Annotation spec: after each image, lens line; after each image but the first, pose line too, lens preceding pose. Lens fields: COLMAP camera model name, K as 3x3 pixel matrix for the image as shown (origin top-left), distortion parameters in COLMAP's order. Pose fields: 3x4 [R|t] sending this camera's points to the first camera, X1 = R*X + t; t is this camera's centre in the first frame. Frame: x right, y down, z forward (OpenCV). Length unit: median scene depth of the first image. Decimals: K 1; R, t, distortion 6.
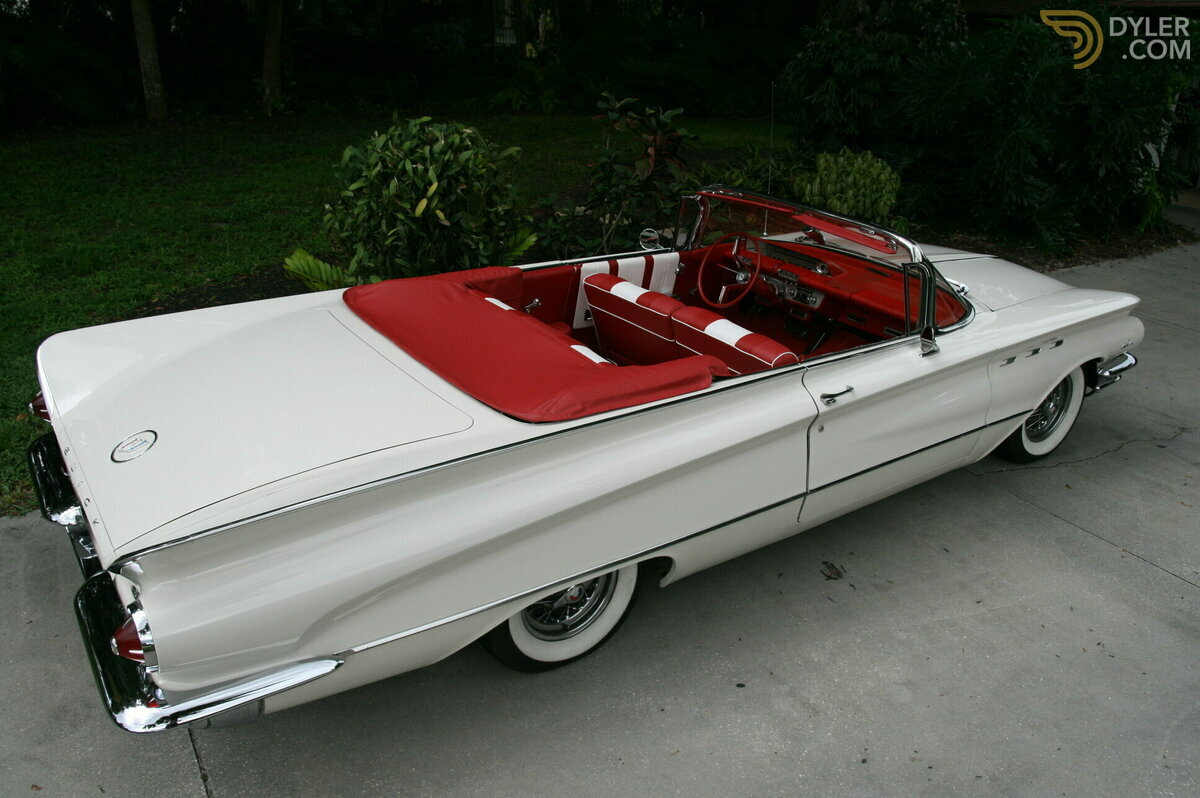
lens RADIAL K [[938.8, 0, 600.0], [0, 938.8, 406.0], [0, 0, 1]] dist [-0.139982, 0.109237]
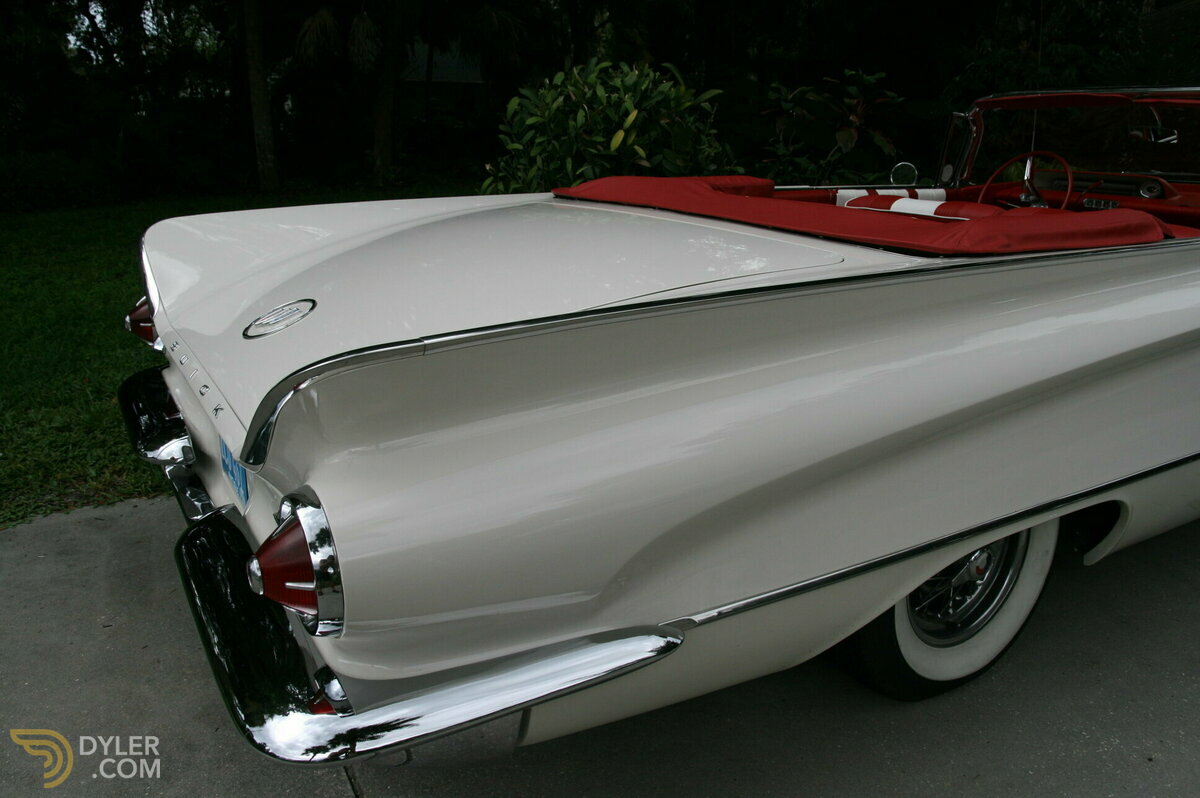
lens RADIAL K [[938.8, 0, 600.0], [0, 938.8, 406.0], [0, 0, 1]] dist [-0.139982, 0.109237]
pose [[0.995688, -0.015890, -0.091398, -0.166240], [0.005306, 0.993363, -0.114900, 0.126199], [0.092618, 0.113919, 0.989163, 0.282688]]
